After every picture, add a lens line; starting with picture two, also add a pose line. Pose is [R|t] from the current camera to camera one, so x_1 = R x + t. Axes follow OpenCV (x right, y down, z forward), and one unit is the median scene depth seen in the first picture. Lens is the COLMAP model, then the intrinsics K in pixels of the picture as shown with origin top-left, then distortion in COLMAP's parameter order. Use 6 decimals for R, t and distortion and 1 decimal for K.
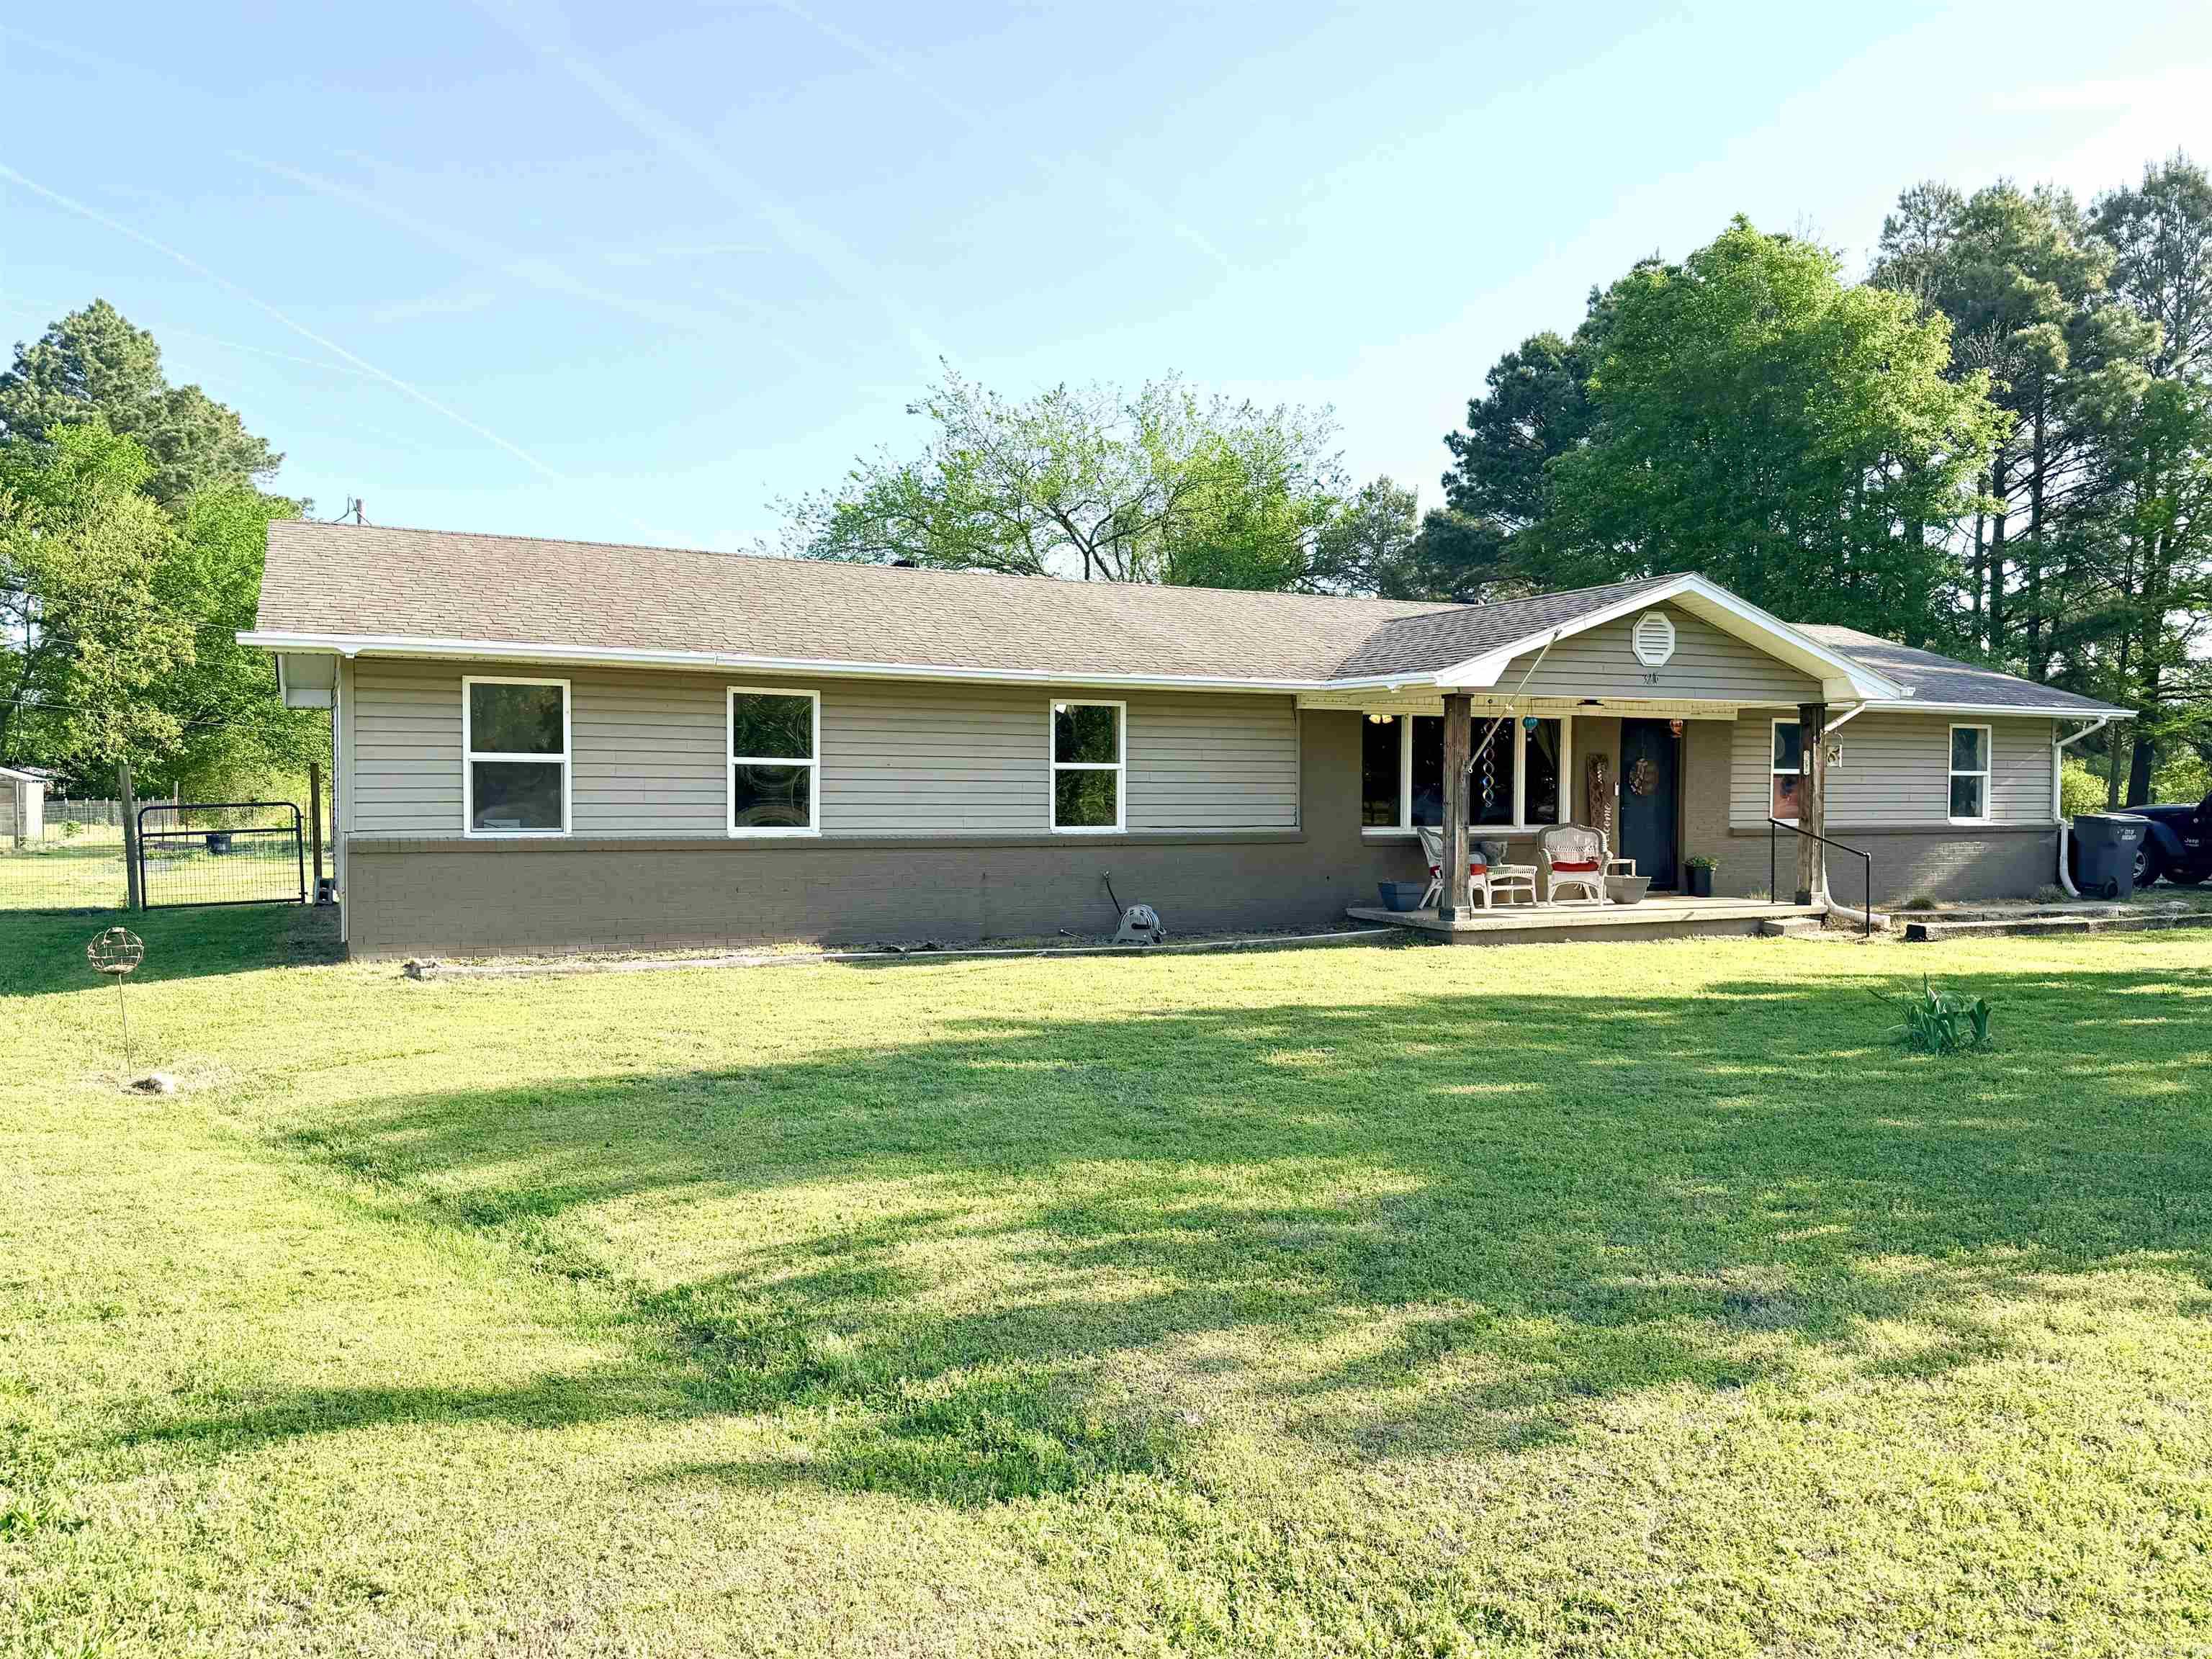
lens RADIAL K [[1629.0, 0, 1088.9], [0, 1629.0, 842.4], [0, 0, 1]] dist [0.040917, -0.000476]
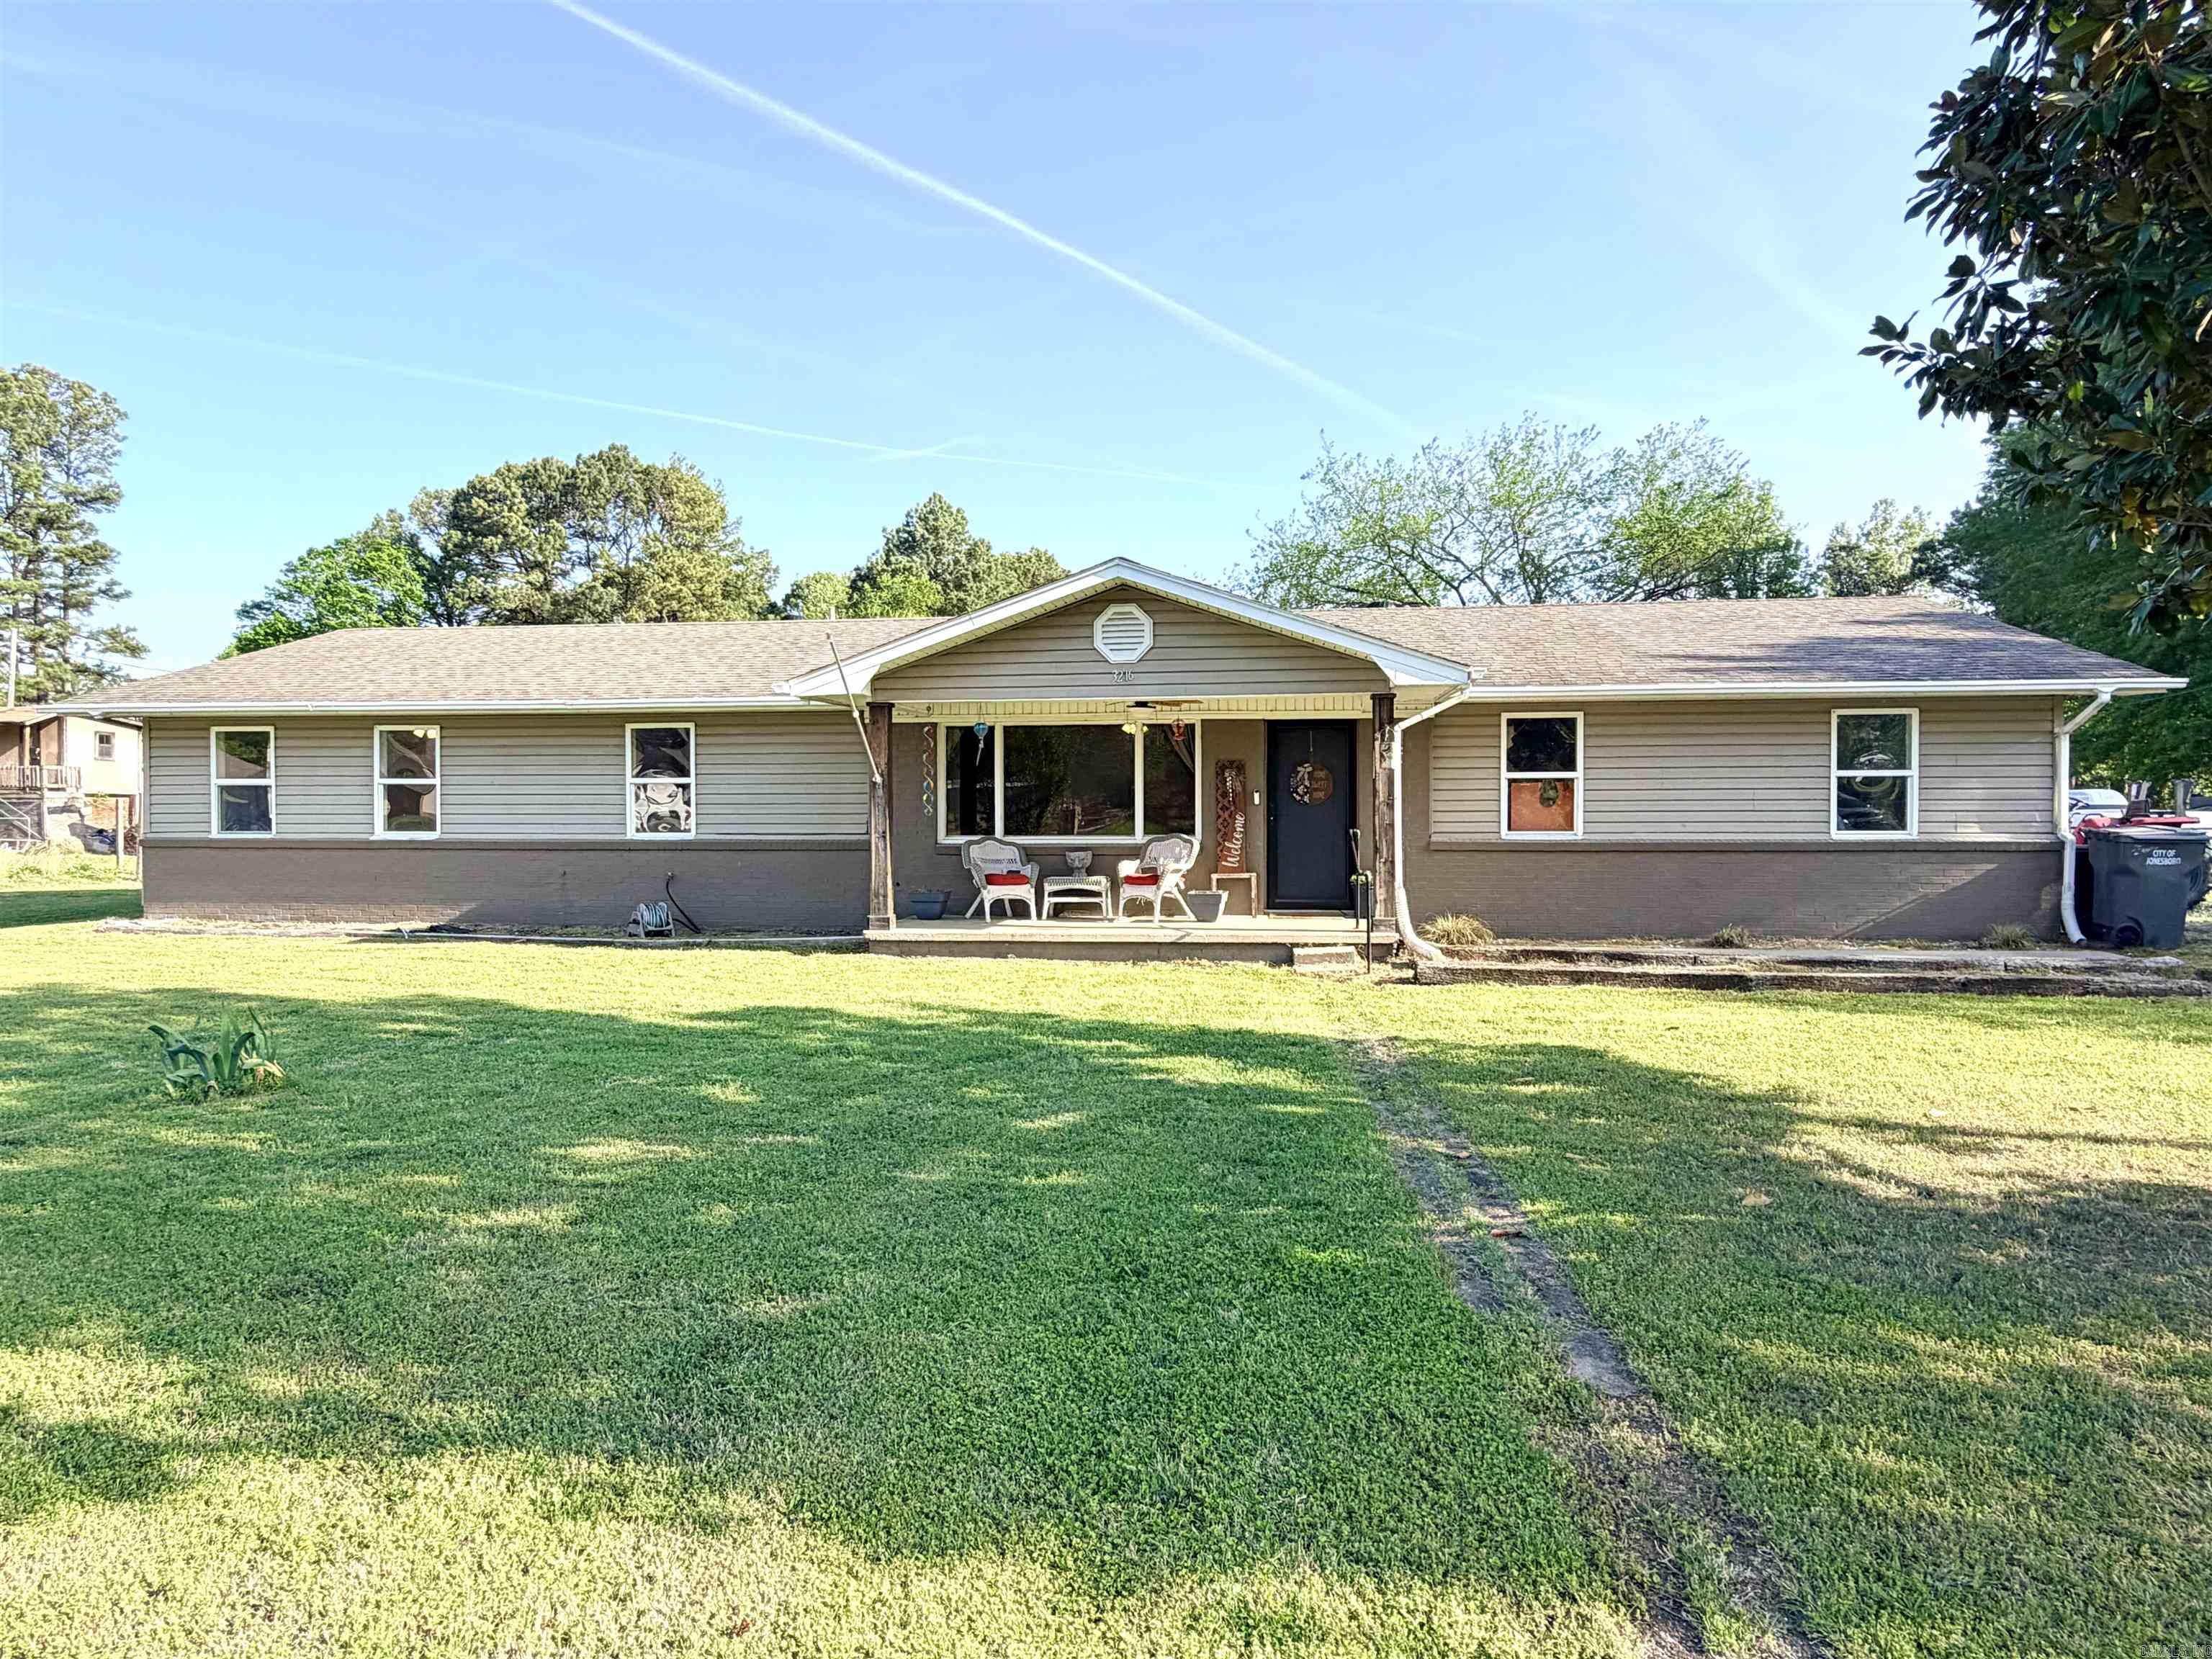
lens RADIAL K [[1270.8, 0, 1109.8], [0, 1270.8, 827.7], [0, 0, 1]] dist [-0.005228, 0.006320]
pose [[0.842556, 0.004461, -0.538590, 0.680389], [-0.011995, 0.999873, -0.010483, -0.007441], [0.538475, 0.015293, 0.842503, 0.375761]]
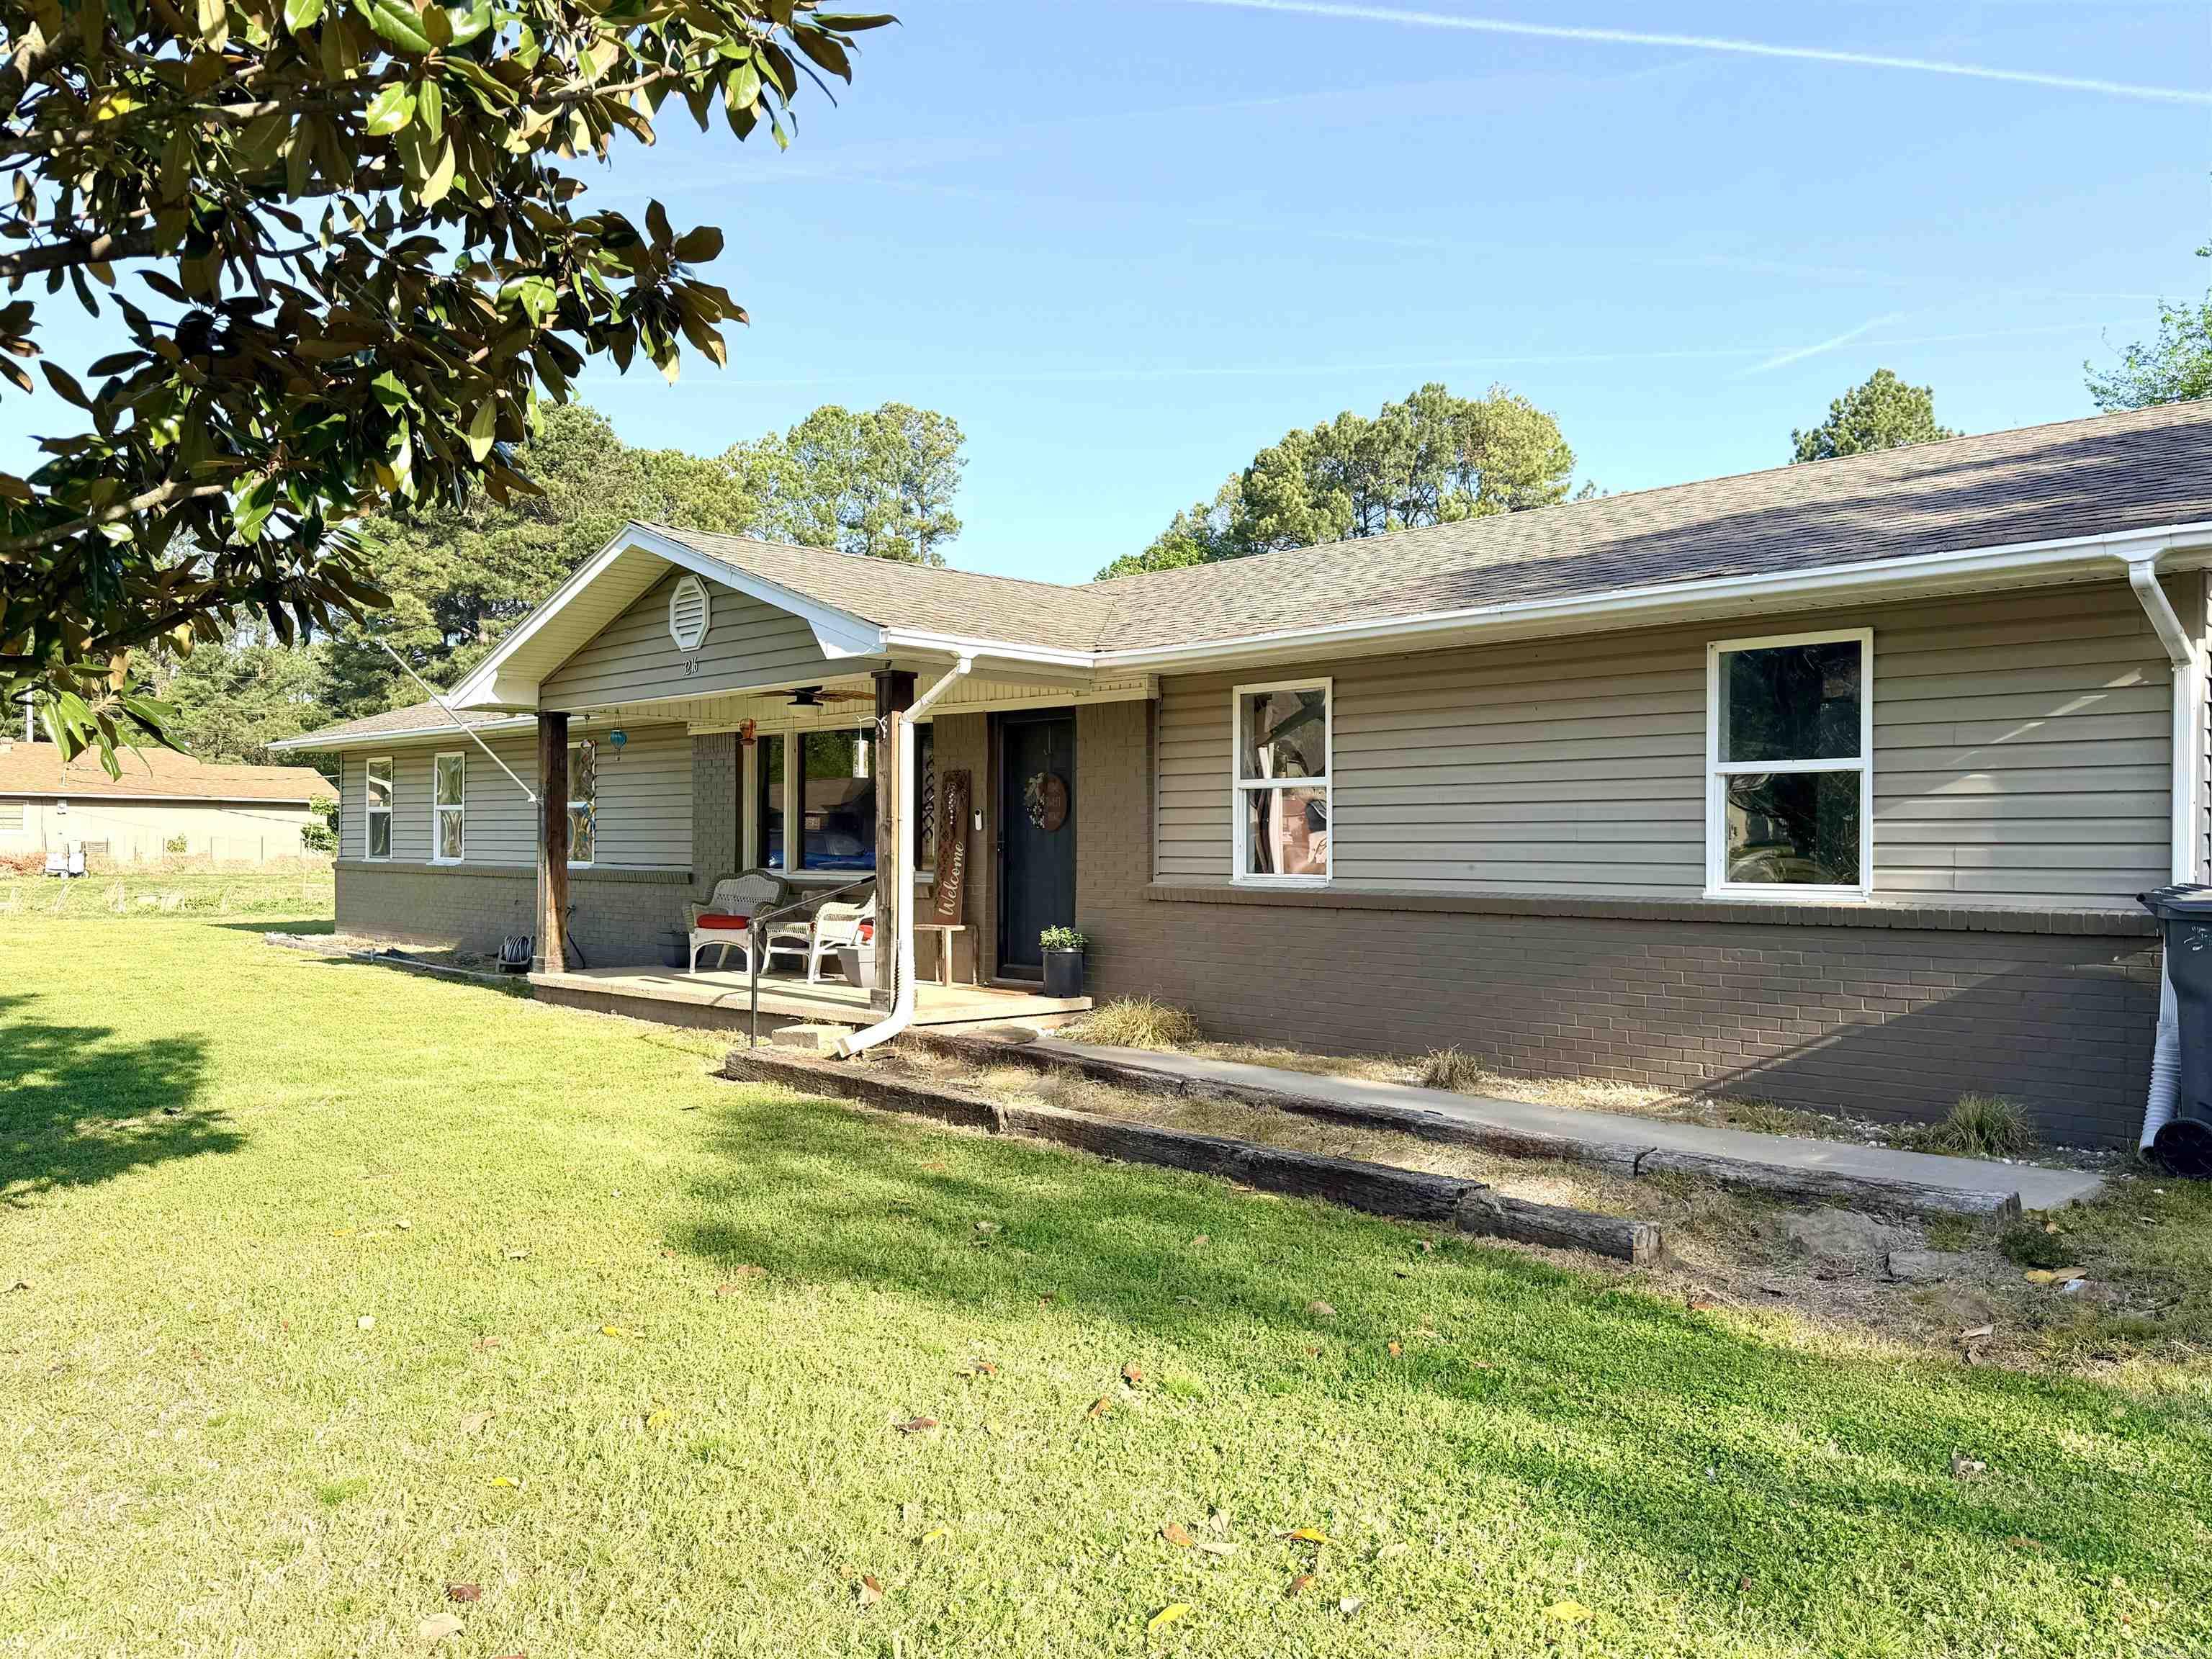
lens RADIAL K [[1719.2, 0, 1099.0], [0, 1719.2, 840.8], [0, 0, 1]] dist [0.057261, -0.052565]
pose [[0.303401, -0.004171, -0.952854, 1.065416], [-0.032322, 0.999370, -0.014667, -0.016804], [0.952315, 0.035248, 0.303075, 0.890228]]
